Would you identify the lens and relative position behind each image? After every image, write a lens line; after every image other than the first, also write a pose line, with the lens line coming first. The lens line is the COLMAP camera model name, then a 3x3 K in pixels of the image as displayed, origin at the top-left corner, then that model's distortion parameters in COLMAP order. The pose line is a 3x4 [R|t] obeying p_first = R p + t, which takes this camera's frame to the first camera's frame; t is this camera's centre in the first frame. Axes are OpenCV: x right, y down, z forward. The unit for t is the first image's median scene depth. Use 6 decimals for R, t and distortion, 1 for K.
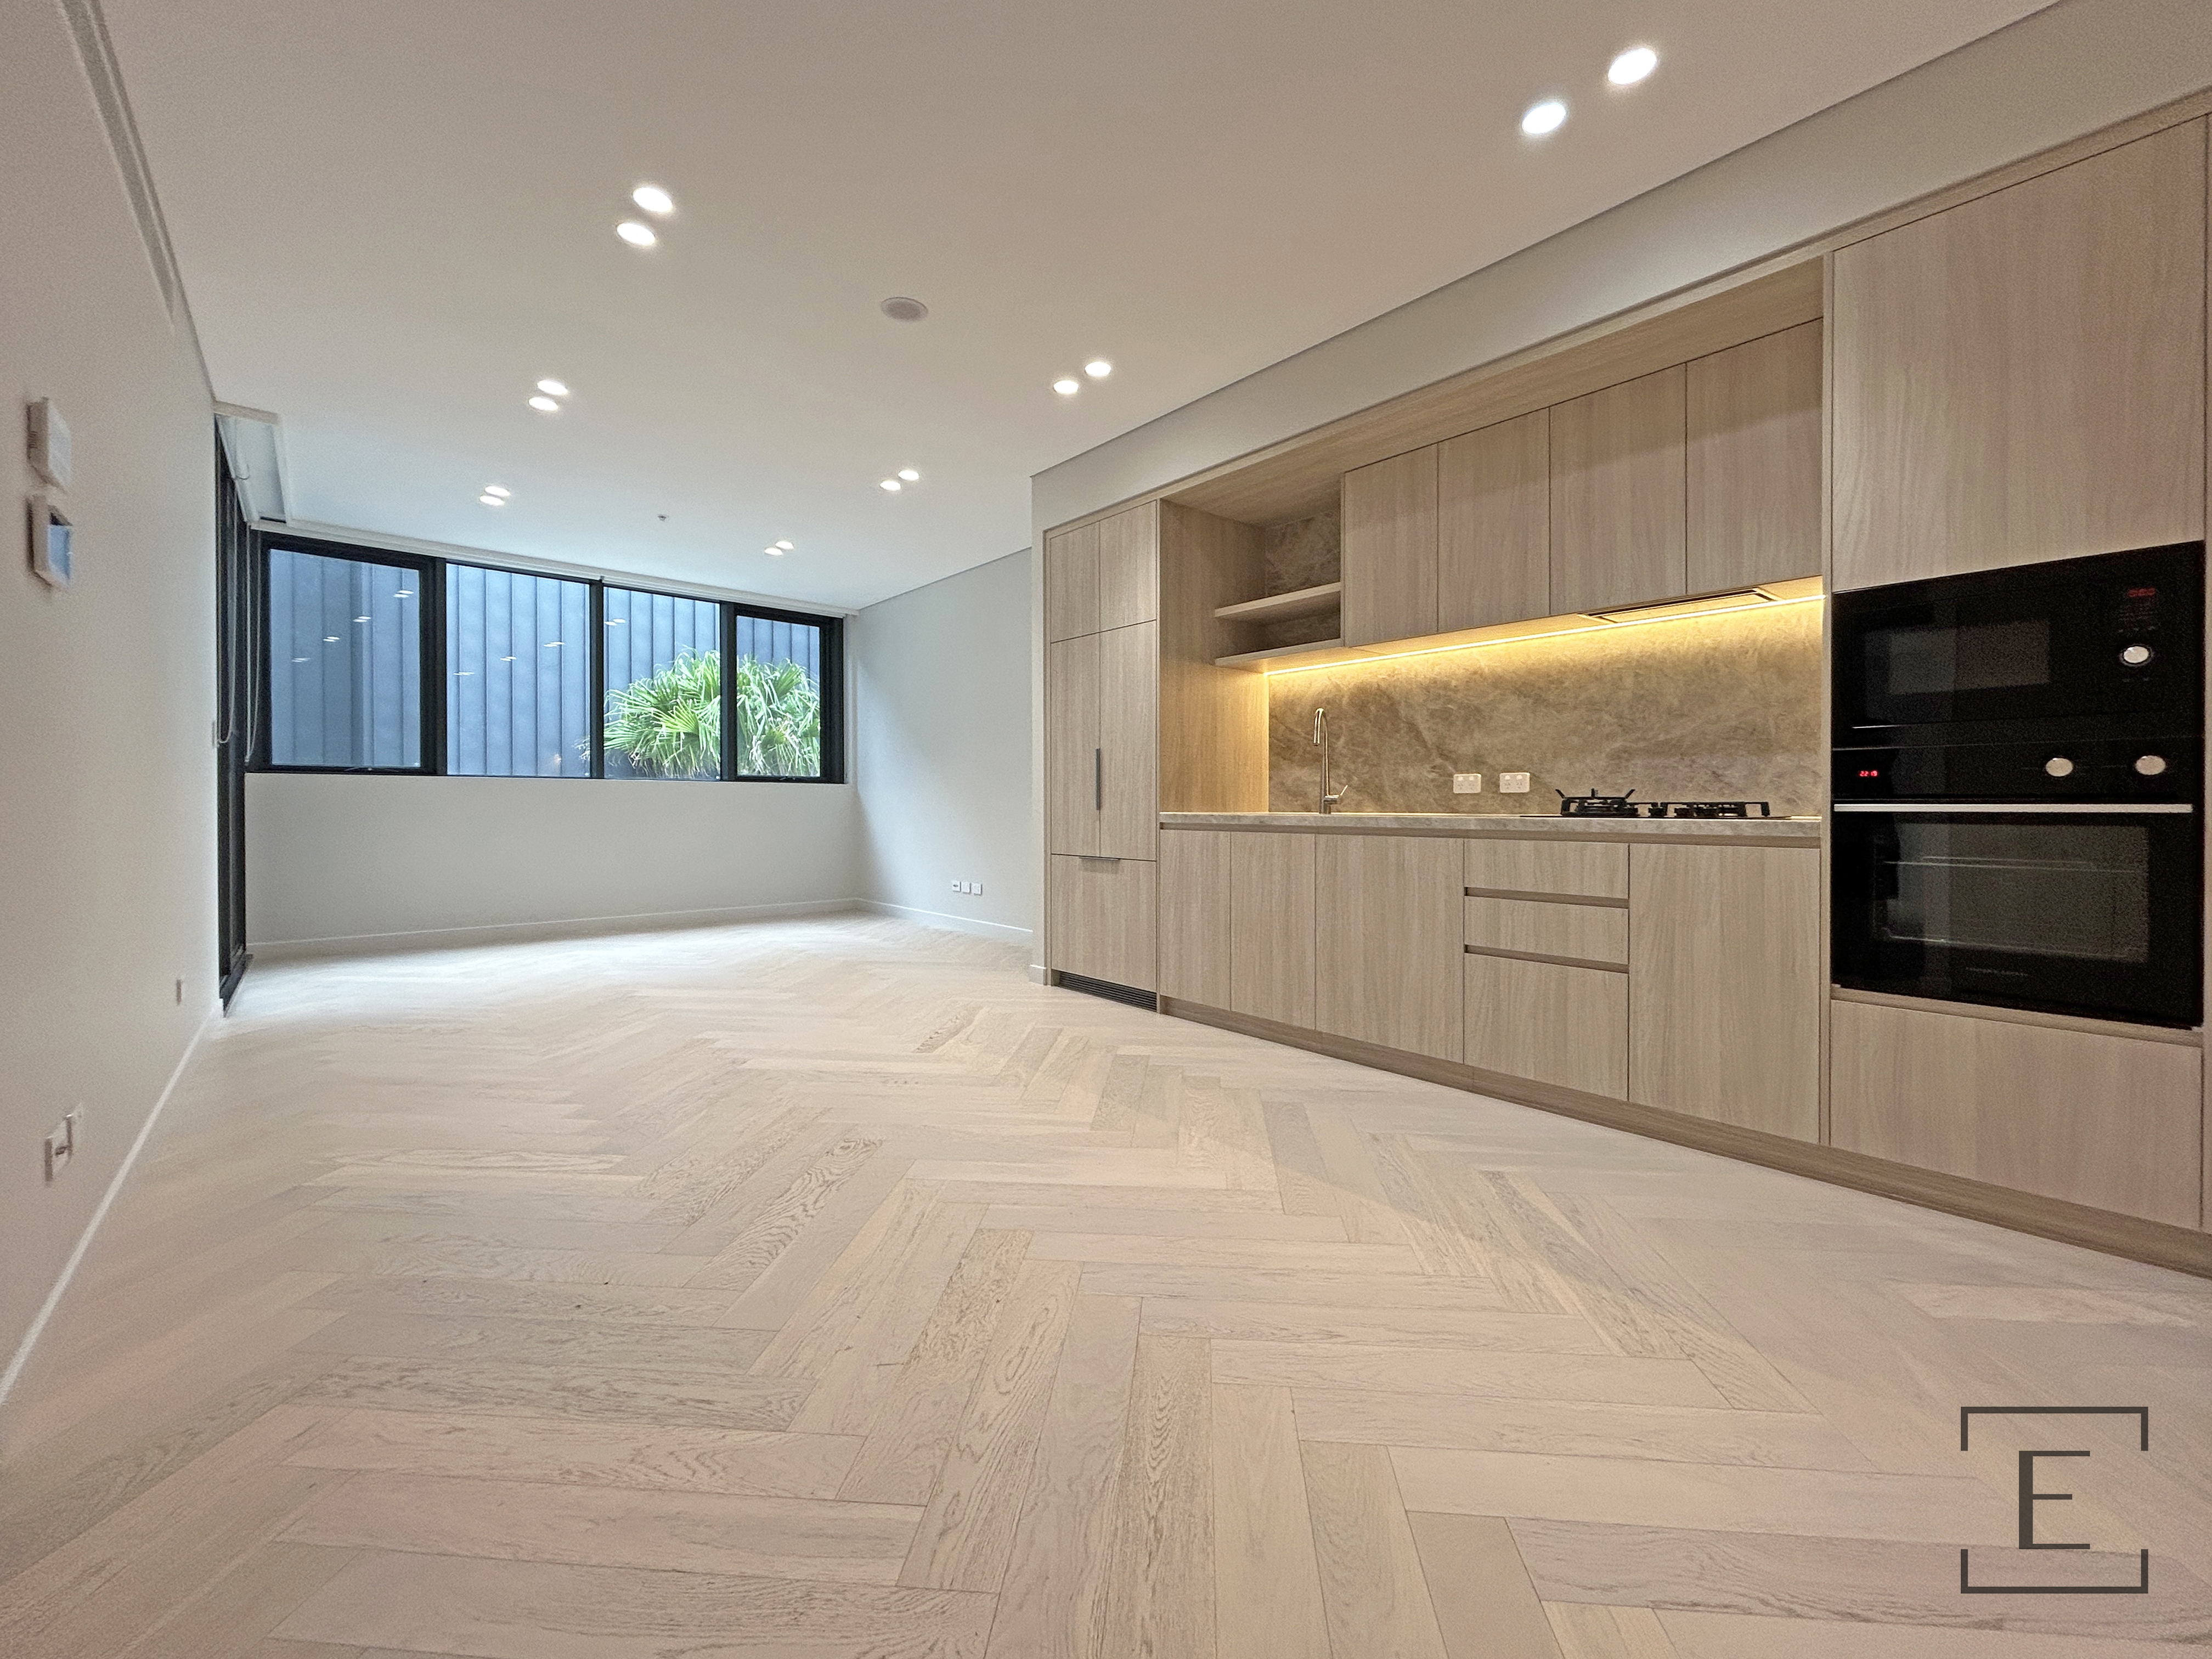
lens RADIAL K [[904.1, 0, 1109.5], [0, 904.1, 798.4], [0, 0, 1]] dist [0.001034, 0.000183]
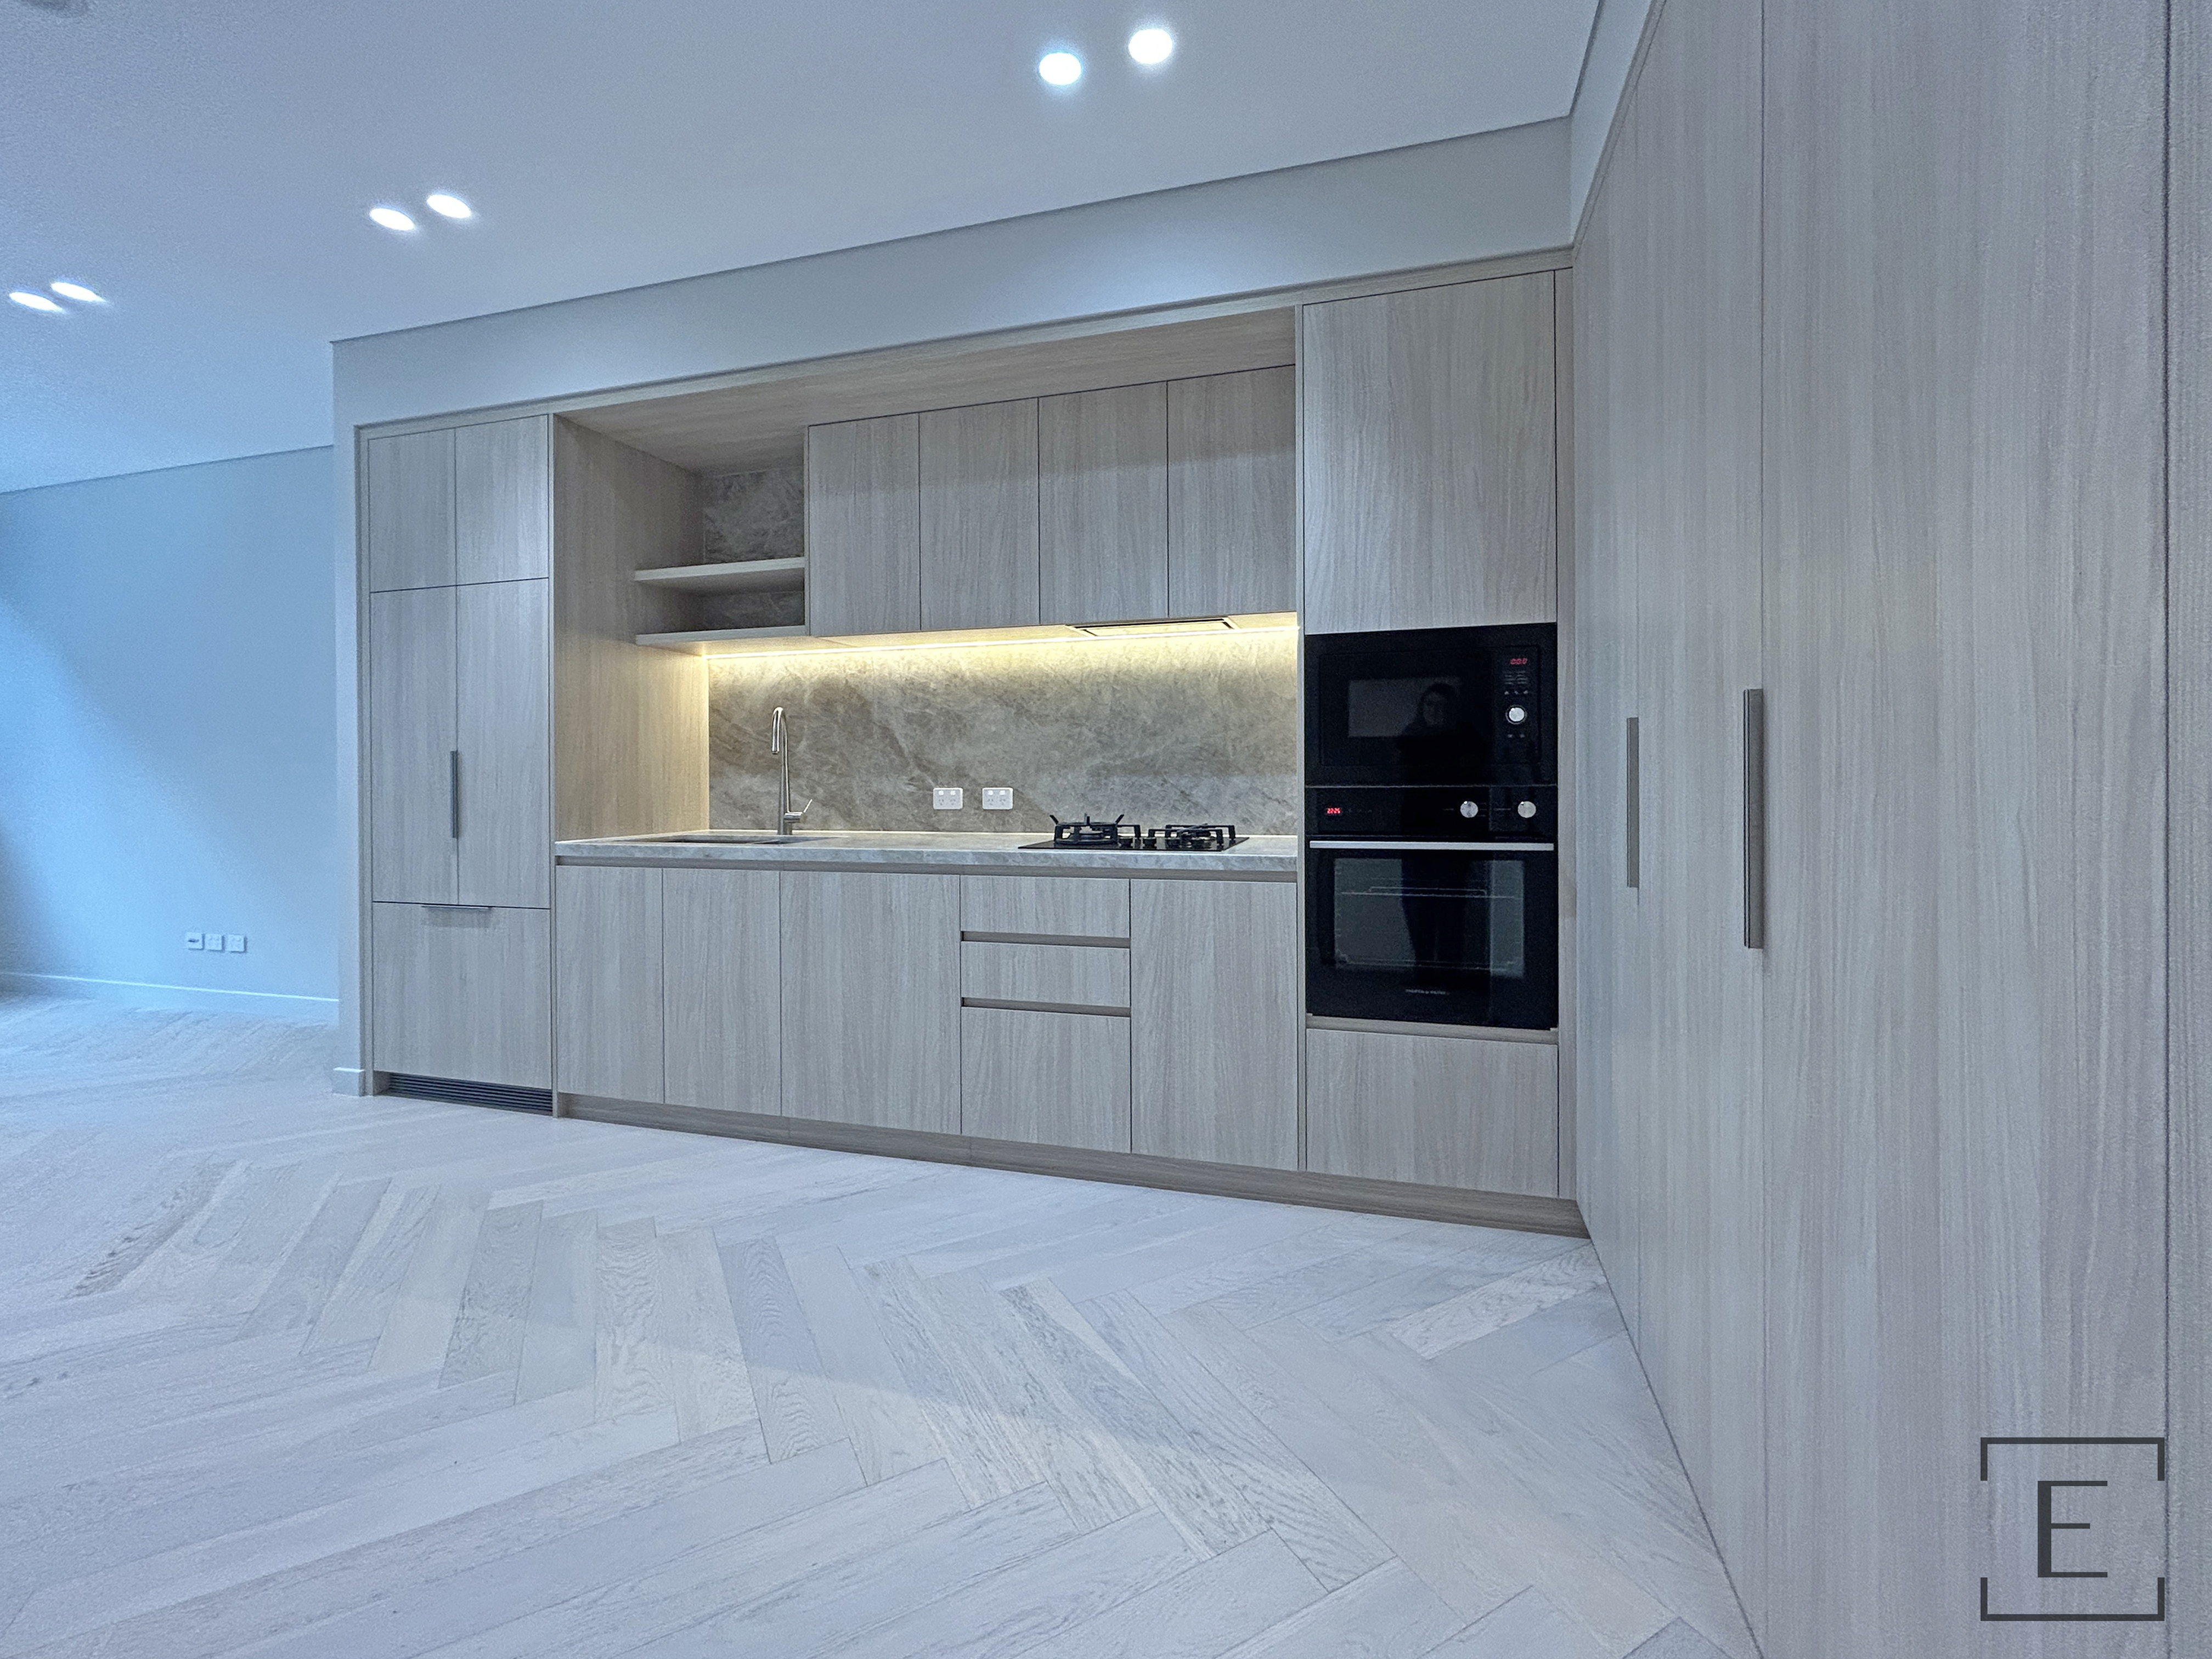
lens RADIAL K [[976.3, 0, 1103.7], [0, 976.3, 778.5], [0, 0, 1]] dist [0.001669, 0.001103]
pose [[0.840732, -0.004727, 0.541431, 0.000762], [0.006234, 0.999980, -0.000951, -0.042964], [-0.541416, 0.004174, 0.840745, 0.125897]]
